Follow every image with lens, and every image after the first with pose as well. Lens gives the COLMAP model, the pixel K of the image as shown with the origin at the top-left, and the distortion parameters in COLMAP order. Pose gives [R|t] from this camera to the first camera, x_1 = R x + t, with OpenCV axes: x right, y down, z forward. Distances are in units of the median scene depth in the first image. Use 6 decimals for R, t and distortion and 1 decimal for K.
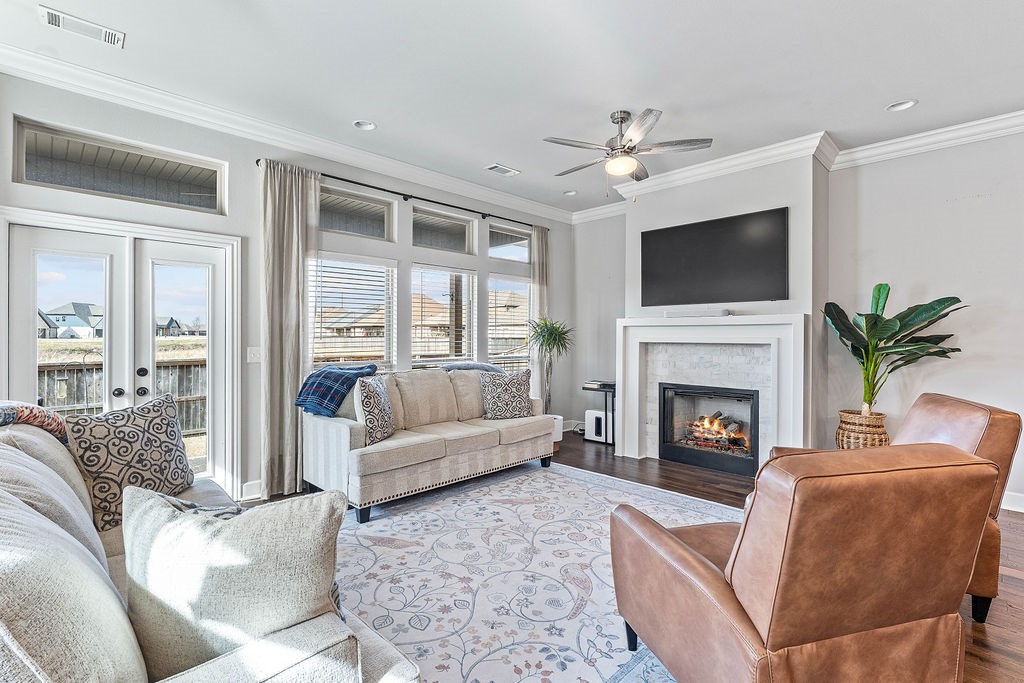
lens RADIAL K [[471.4, 0, 512.0], [0, 471.4, 341.5], [0, 0, 1]] dist [-0.001411, -0.000488]
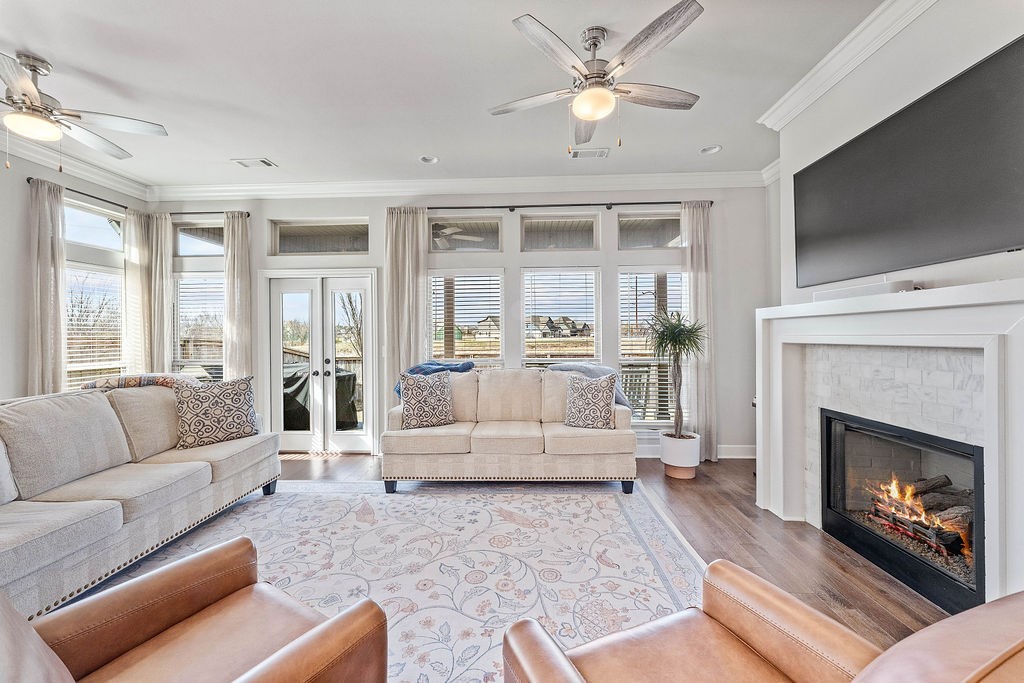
lens RADIAL K [[410.4, 0, 512.0], [0, 410.4, 341.5], [0, 0, 1]] dist [-0.002522, -0.000245]
pose [[0.684804, -0.000802, -0.728727, 0.510763], [0.001730, 0.999998, 0.000525, -0.001723], [0.728725, -0.001620, 0.684804, 0.395303]]
